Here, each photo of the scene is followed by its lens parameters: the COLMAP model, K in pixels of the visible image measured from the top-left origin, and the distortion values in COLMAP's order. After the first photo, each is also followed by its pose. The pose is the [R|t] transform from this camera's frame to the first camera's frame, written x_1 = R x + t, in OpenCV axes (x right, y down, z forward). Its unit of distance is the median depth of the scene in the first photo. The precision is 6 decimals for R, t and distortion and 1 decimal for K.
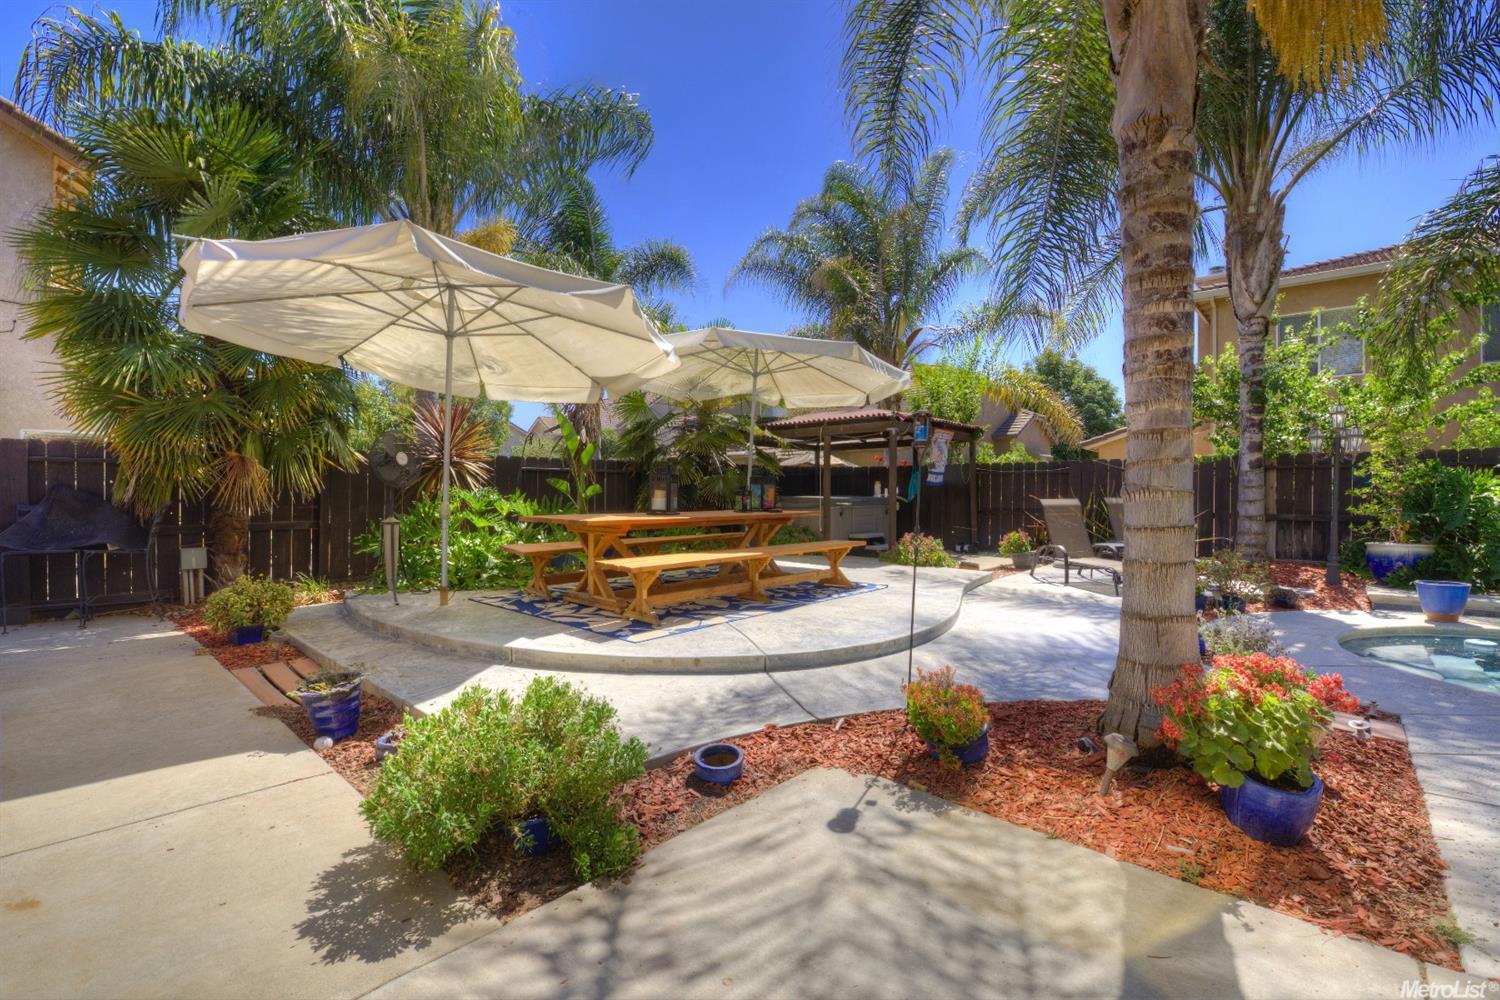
lens RADIAL K [[654.1, 0, 750.0], [0, 654.1, 500.0], [0, 0, 1]] dist [0.000176, -0.009533]
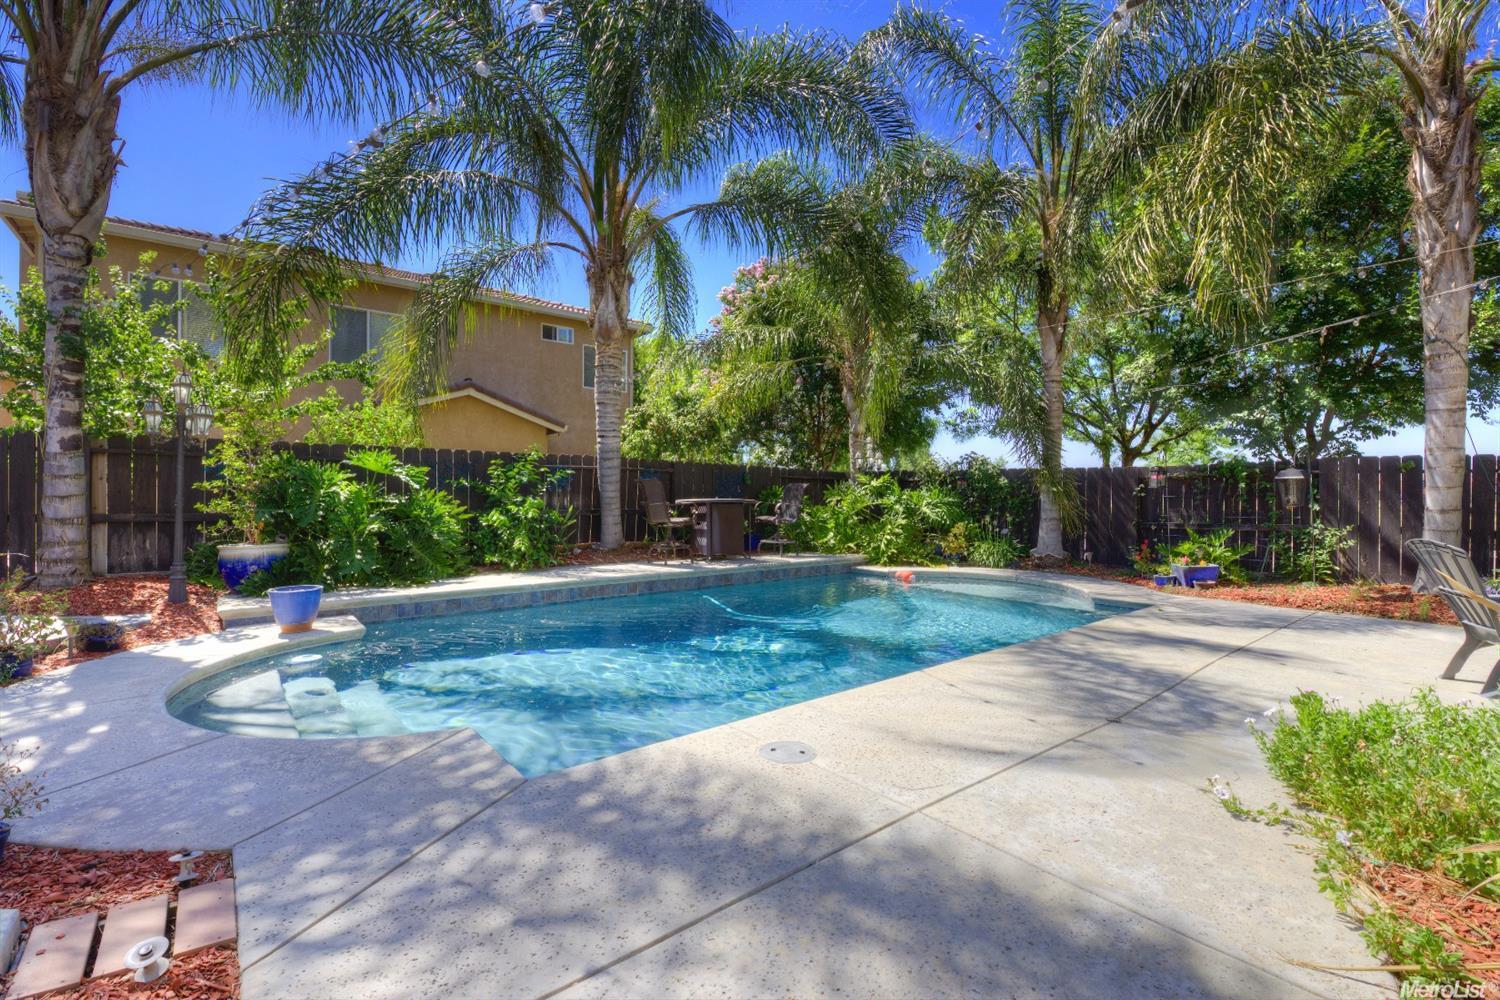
lens RADIAL K [[654.1, 0, 750.0], [0, 654.1, 500.0], [0, 0, 1]] dist [0.000176, -0.009533]
pose [[0.145954, -0.008488, 0.989255, 0.212853], [0.001186, 0.999964, 0.008405, 0.000203], [-0.989291, -0.000054, 0.145958, 0.192745]]
